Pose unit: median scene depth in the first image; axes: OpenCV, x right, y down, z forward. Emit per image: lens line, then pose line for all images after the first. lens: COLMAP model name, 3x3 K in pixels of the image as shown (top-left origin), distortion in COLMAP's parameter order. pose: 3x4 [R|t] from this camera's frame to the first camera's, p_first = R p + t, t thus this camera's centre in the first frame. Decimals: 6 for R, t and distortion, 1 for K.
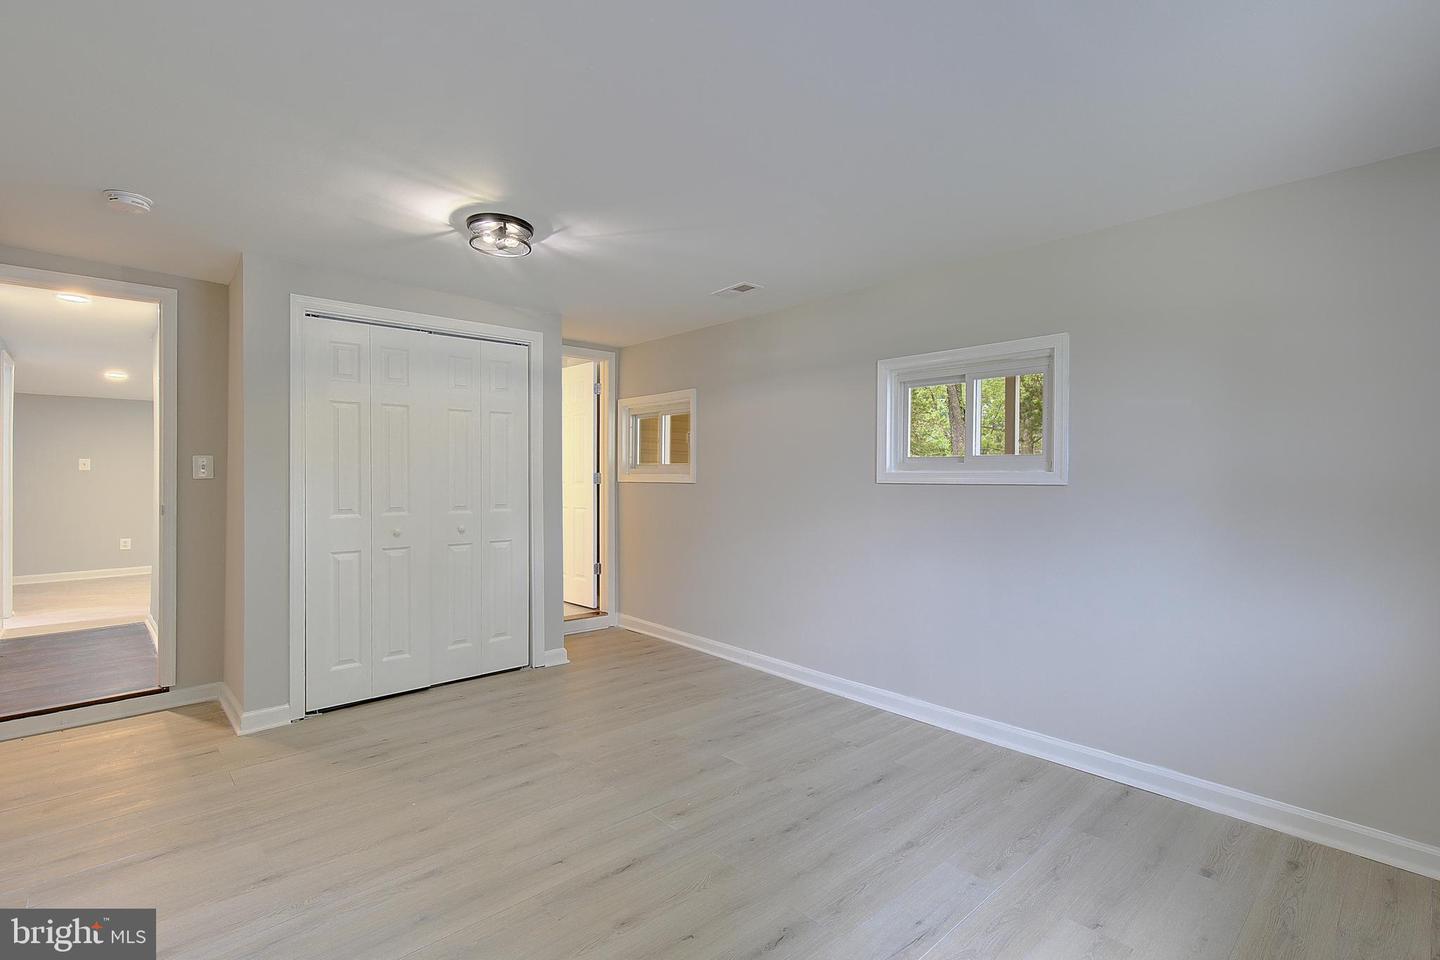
lens RADIAL K [[663.5, 0, 730.3], [0, 663.5, 471.5], [0, 0, 1]] dist [0.002854, 0.001042]
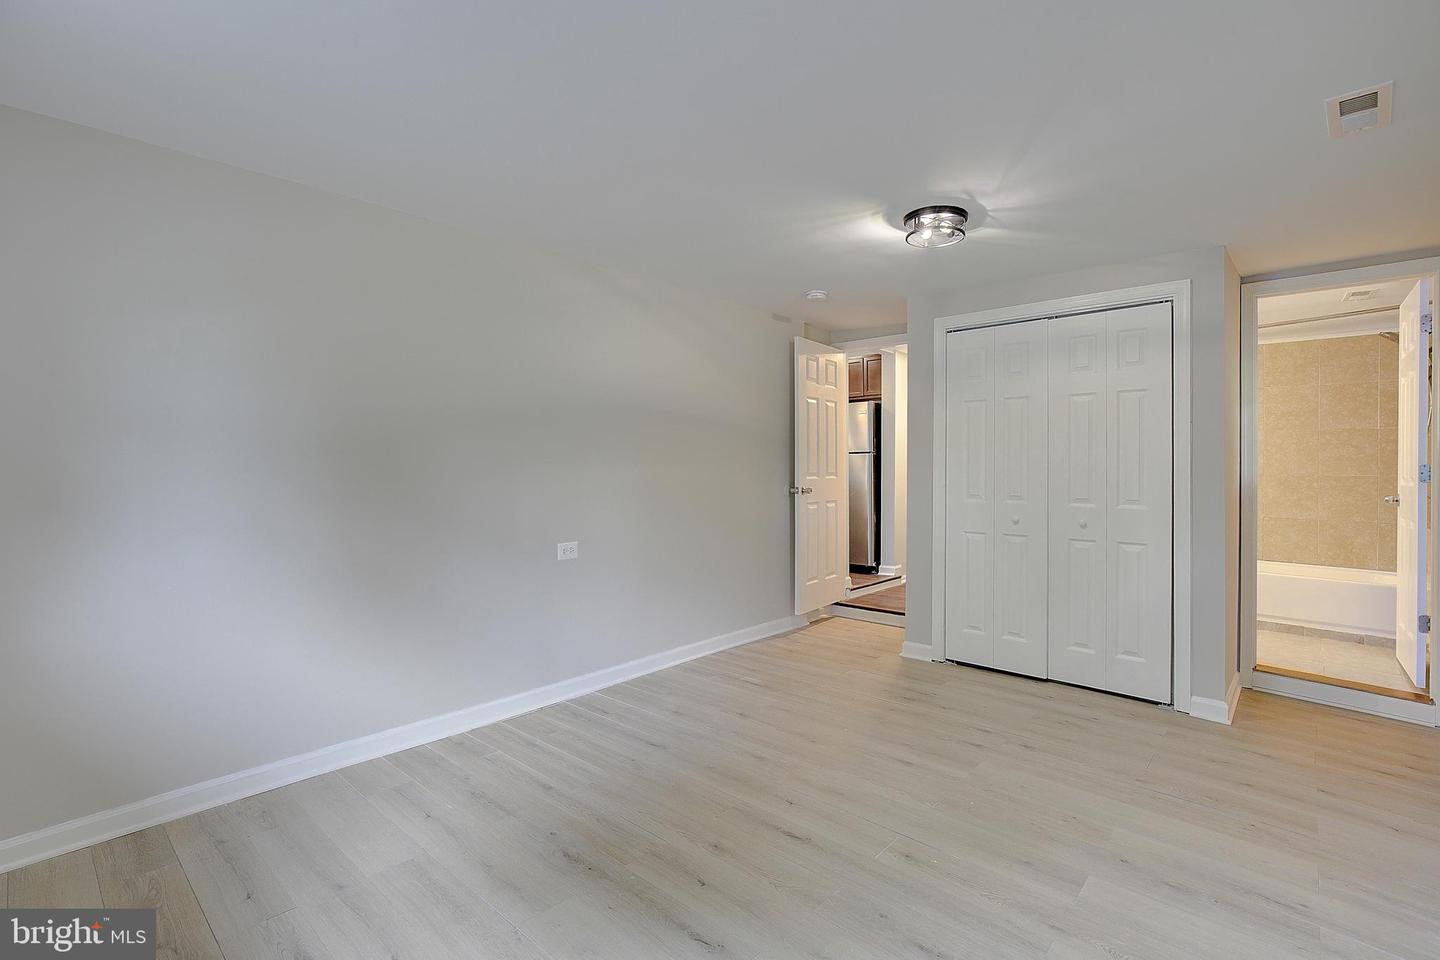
lens RADIAL K [[663.5, 0, 730.4], [0, 663.5, 481.1], [0, 0, 1]] dist [0.002854, 0.001042]
pose [[0.089545, 0.025936, -0.995645, 0.517340], [0.003474, 0.999647, 0.026352, 0.002013], [0.995977, -0.005819, 0.089423, 0.480195]]
